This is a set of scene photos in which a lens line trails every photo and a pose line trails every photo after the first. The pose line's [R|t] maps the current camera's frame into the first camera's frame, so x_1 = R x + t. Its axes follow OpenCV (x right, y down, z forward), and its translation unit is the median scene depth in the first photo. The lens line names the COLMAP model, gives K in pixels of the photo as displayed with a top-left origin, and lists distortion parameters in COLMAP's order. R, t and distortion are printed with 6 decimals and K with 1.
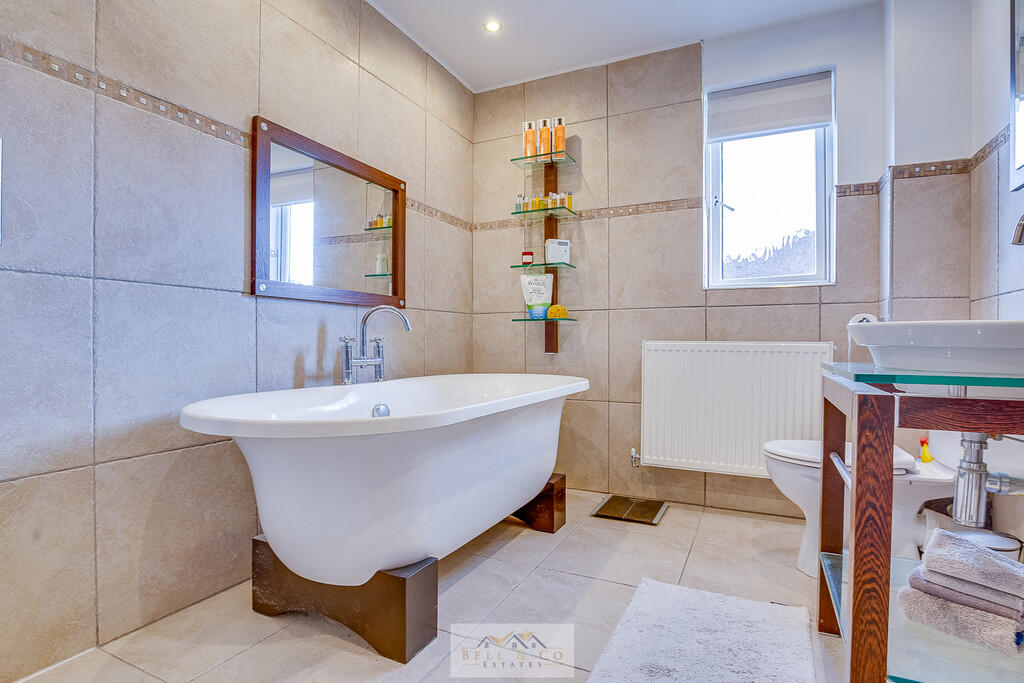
lens RADIAL K [[495.3, 0, 514.2], [0, 495.3, 341.0], [0, 0, 1]] dist [0.001875, 0.000218]
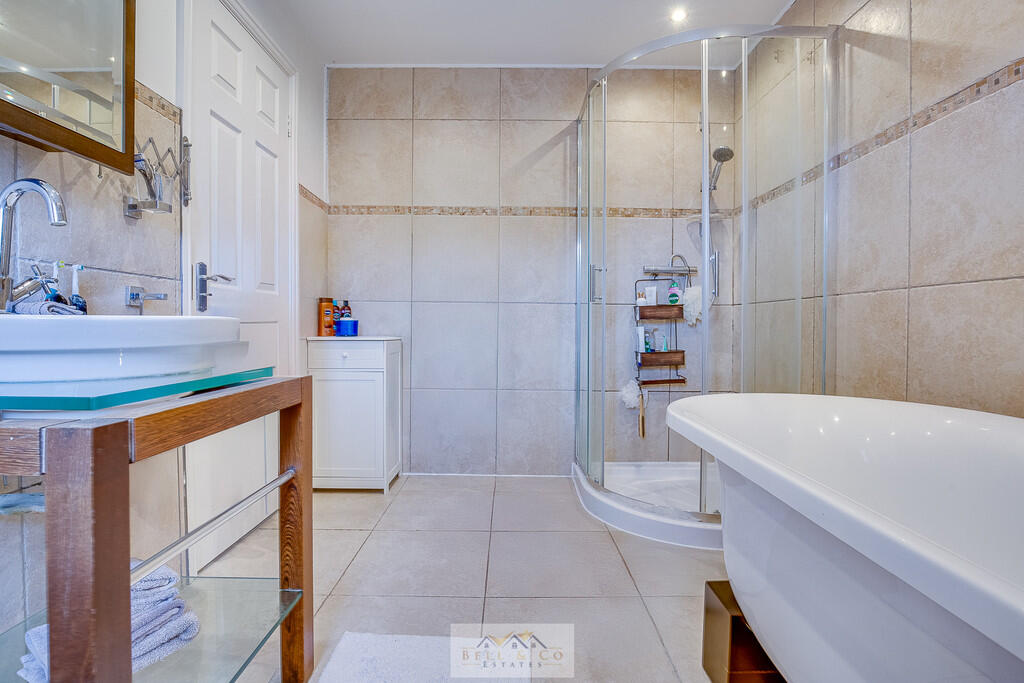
lens RADIAL K [[495.3, 0, 511.0], [0, 495.3, 335.6], [0, 0, 1]] dist [0.001875, 0.000218]
pose [[-0.893434, 0.003212, -0.449182, 0.523835], [-0.005562, 0.999819, 0.018214, -0.025543], [0.449159, 0.018772, -0.893255, 1.537790]]
